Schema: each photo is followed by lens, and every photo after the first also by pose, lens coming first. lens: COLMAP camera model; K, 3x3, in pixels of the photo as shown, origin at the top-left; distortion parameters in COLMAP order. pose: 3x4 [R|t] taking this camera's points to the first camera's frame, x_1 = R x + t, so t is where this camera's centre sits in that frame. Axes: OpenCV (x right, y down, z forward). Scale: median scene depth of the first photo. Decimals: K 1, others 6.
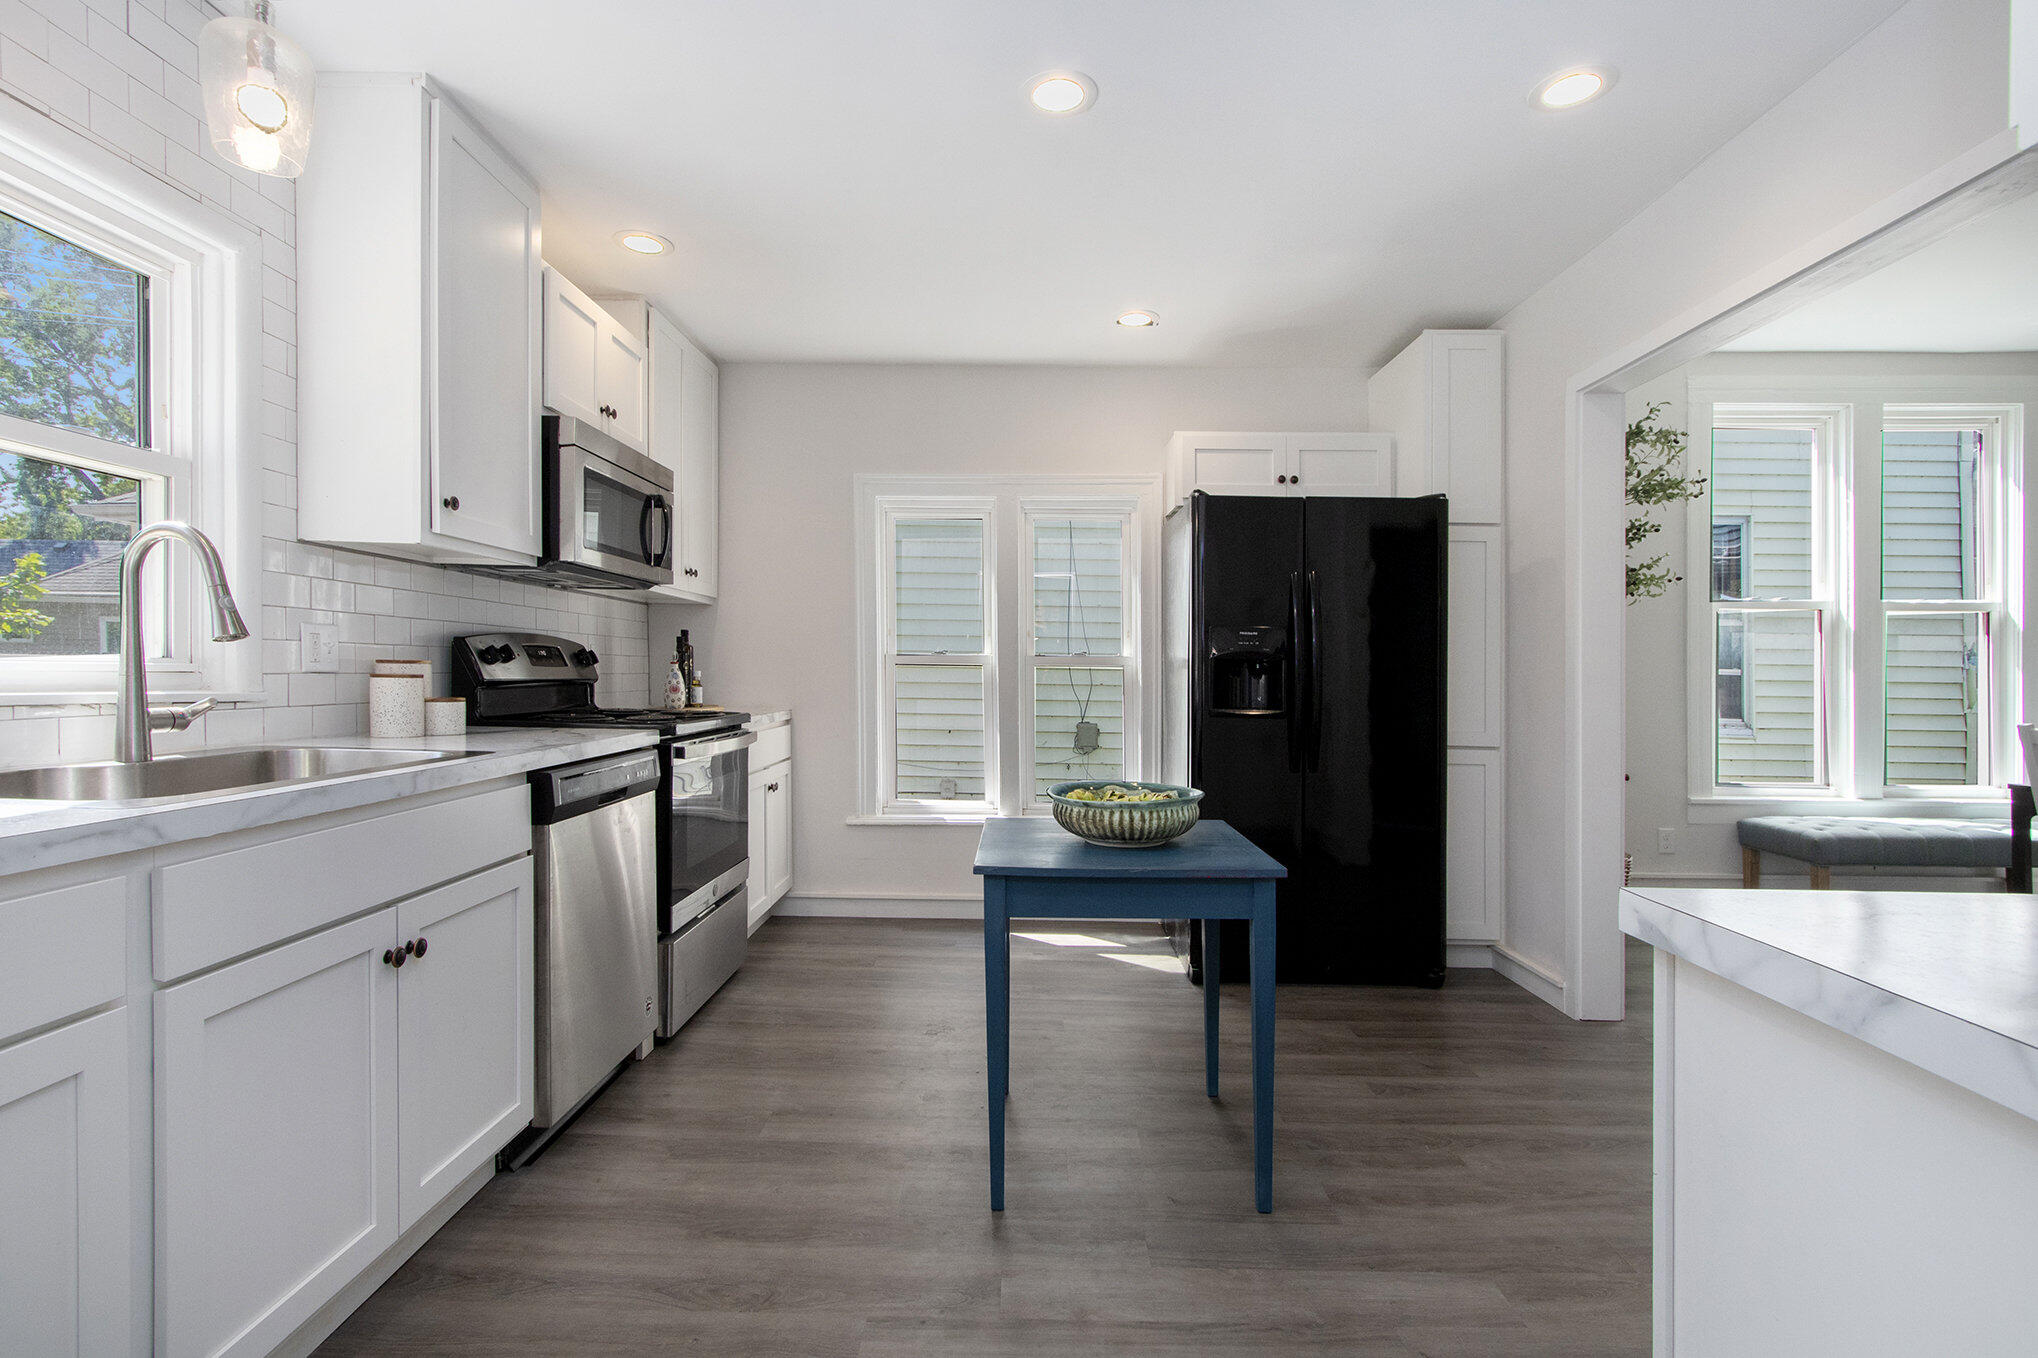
lens RADIAL K [[971.9, 0, 1016.5], [0, 971.9, 672.2], [0, 0, 1]] dist [0.005994, -0.000747]
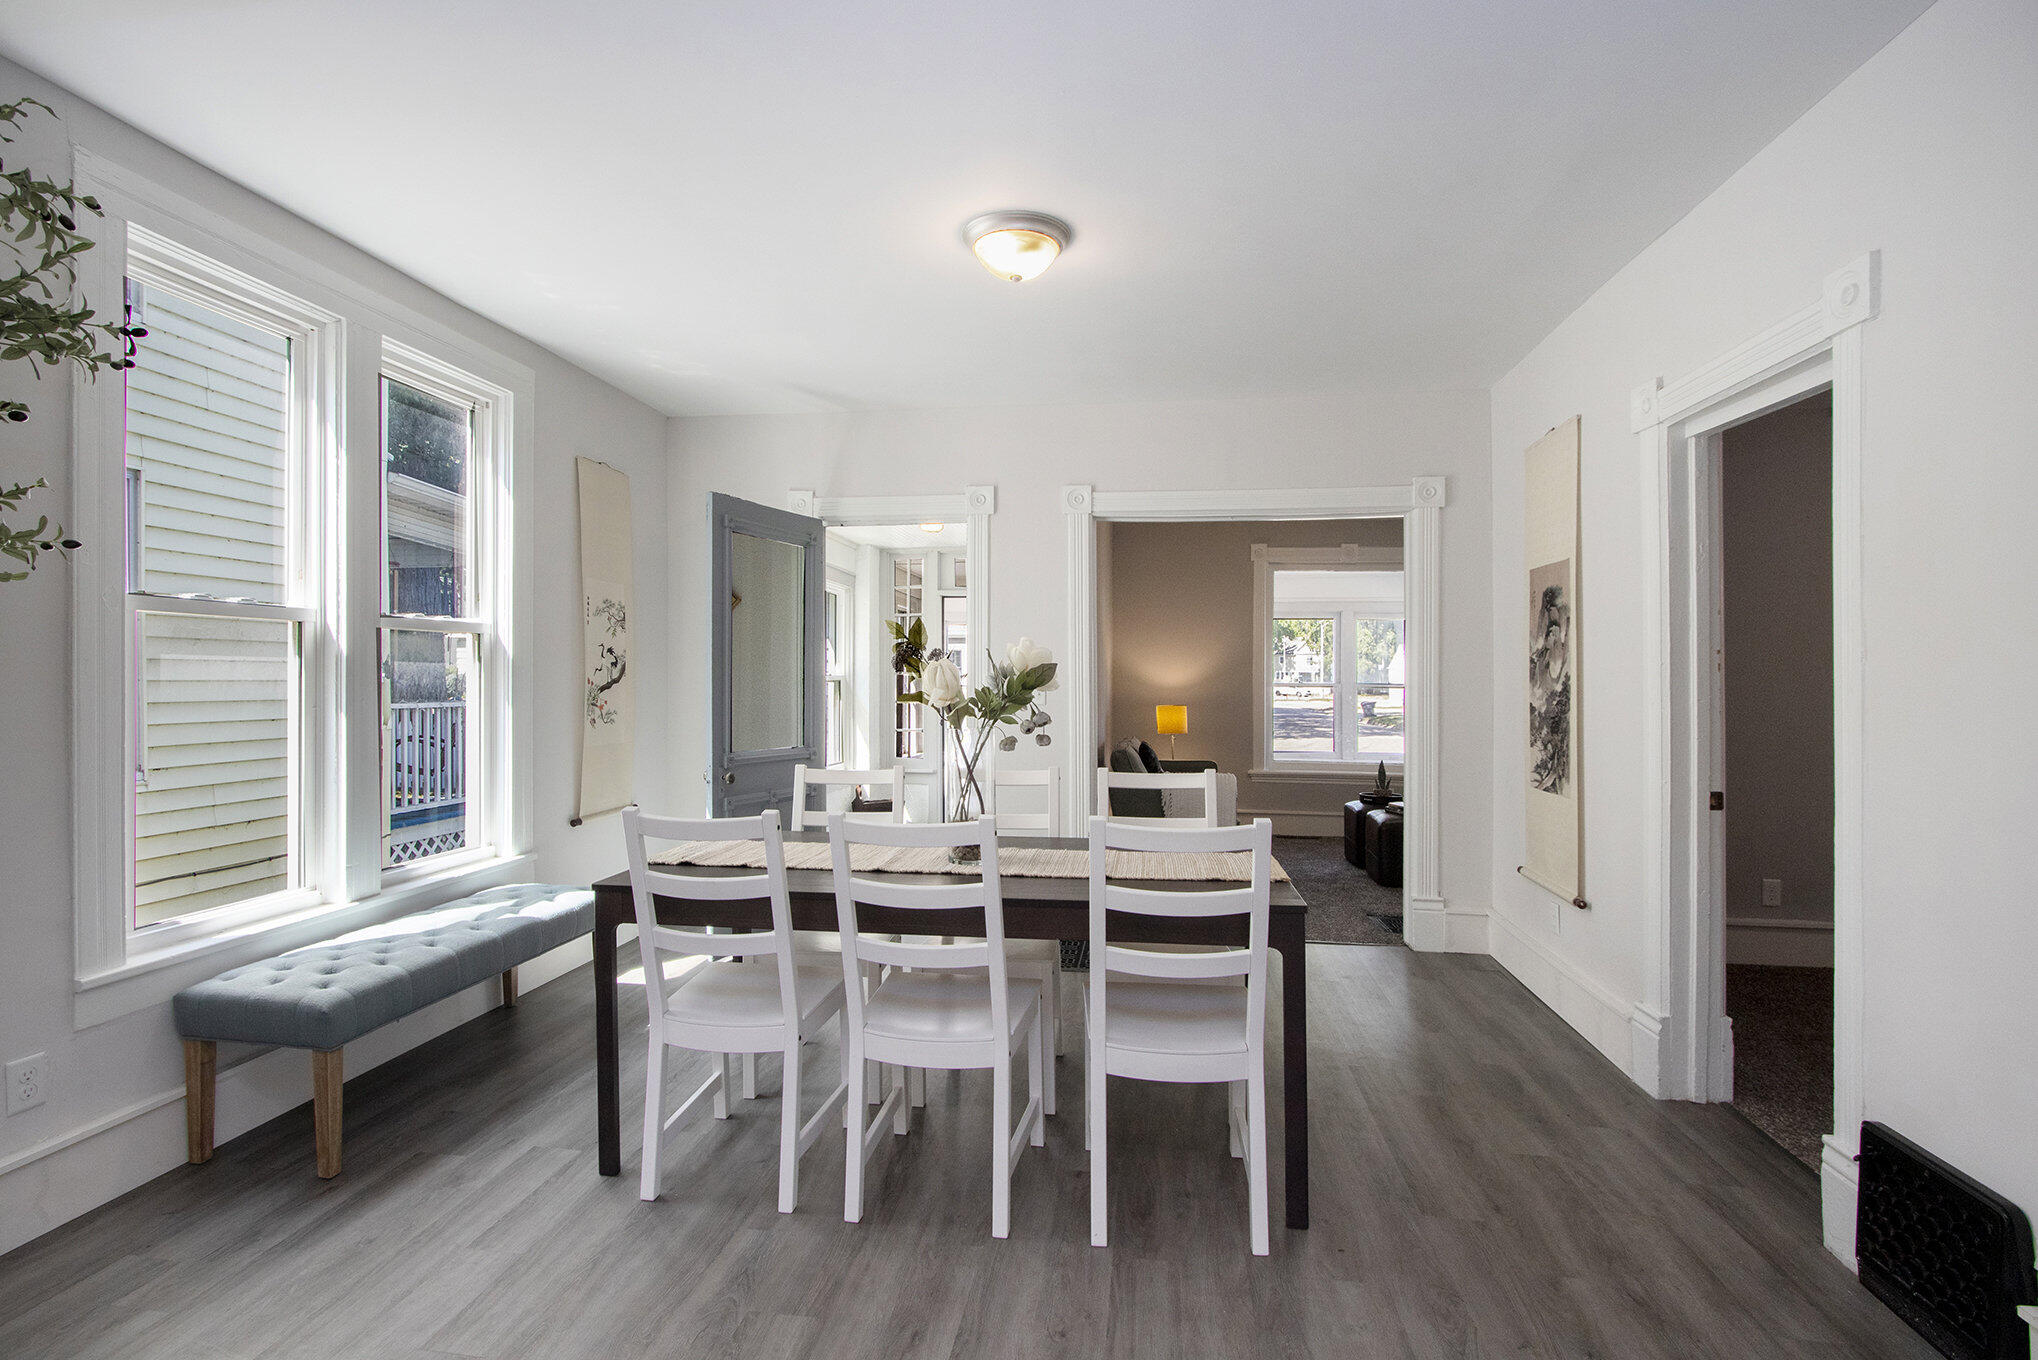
lens RADIAL K [[971.9, 0, 1018.3], [0, 971.9, 680.7], [0, 0, 1]] dist [0.005994, -0.000747]
pose [[0.164927, -0.007545, 0.986277, 0.271657], [-0.009680, 0.999910, 0.009268, -0.036433], [-0.986258, -0.011075, 0.164839, 0.436363]]
